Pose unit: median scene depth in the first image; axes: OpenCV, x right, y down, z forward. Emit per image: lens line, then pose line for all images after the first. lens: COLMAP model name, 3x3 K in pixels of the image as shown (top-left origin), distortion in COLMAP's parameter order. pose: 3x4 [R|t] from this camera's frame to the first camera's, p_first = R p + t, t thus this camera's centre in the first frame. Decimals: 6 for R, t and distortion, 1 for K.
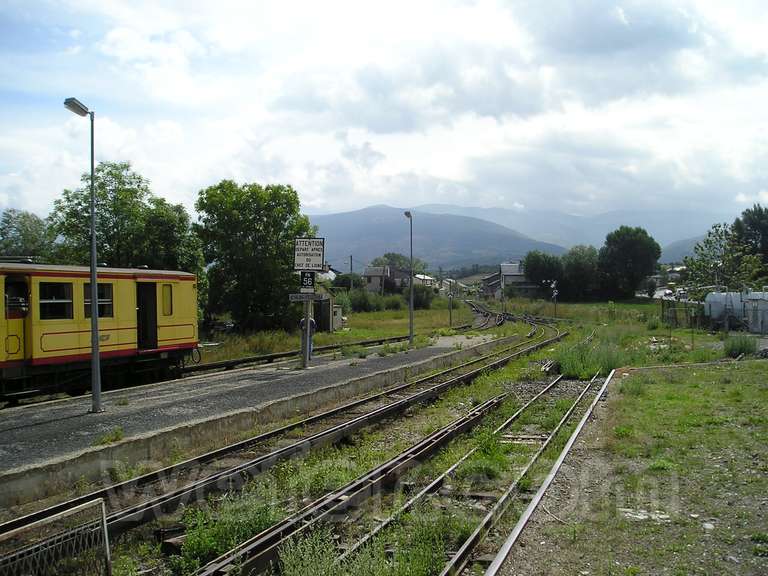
lens RADIAL K [[788.3, 0, 384.0], [0, 788.3, 288.0], [0, 0, 1]] dist [-0.131792, 0.098674]
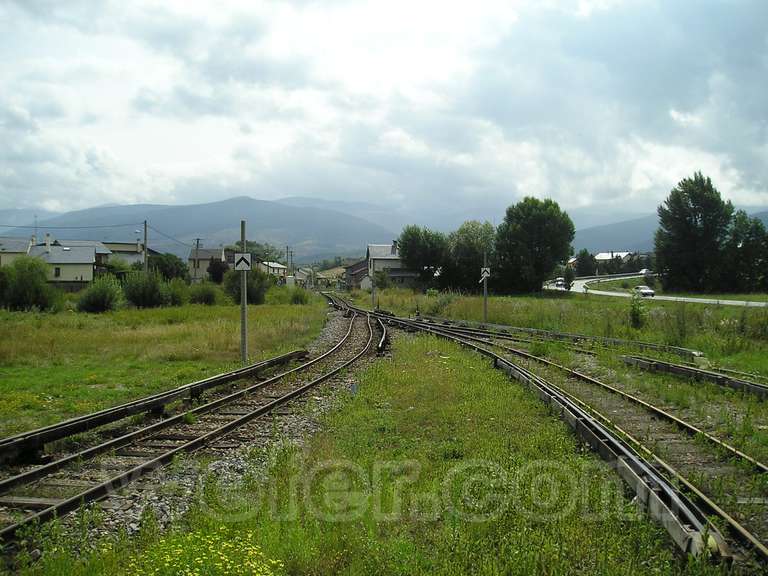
lens RADIAL K [[788.3, 0, 384.0], [0, 788.3, 288.0], [0, 0, 1]] dist [-0.131792, 0.098674]
pose [[0.984851, 0.009744, 0.173130, 0.033635], [-0.011059, 0.999917, 0.006636, 0.006429], [-0.173051, -0.008450, 0.984877, 0.261244]]
